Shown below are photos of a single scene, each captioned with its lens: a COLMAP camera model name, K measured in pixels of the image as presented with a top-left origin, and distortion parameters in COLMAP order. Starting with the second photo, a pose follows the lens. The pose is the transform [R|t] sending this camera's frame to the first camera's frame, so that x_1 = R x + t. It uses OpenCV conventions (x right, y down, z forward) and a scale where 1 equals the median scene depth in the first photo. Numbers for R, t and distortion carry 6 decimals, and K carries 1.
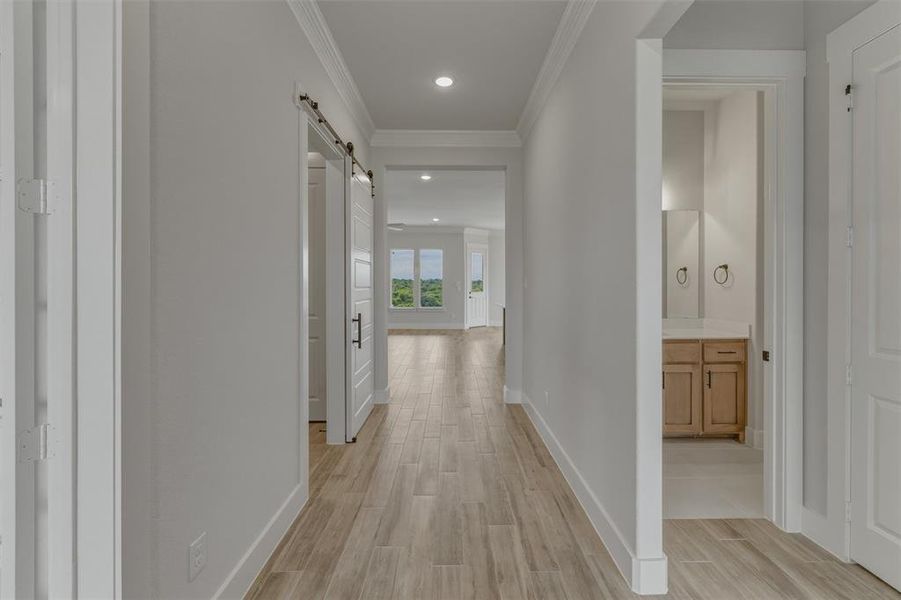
lens RADIAL K [[371.2, 0, 452.7], [0, 371.2, 286.1], [0, 0, 1]] dist [0.000200, 0.000057]
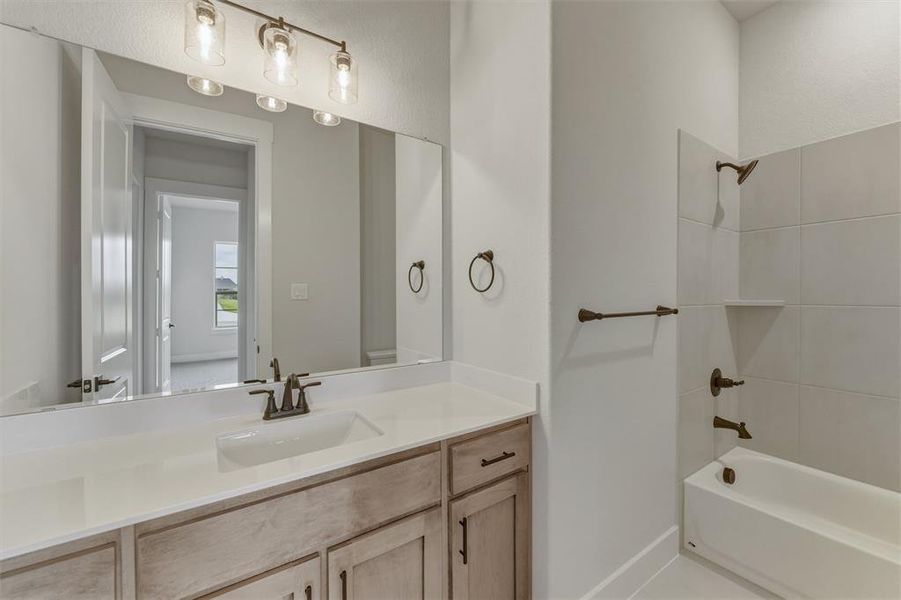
lens RADIAL K [[365.1, 0, 454.0], [0, 365.1, 298.0], [0, 0, 1]] dist [-0.001095, 0.000055]
pose [[0.824159, -0.004738, 0.566339, 0.466169], [0.003571, 0.999989, 0.003170, -0.000484], [-0.566347, -0.000590, 0.824166, 0.688480]]
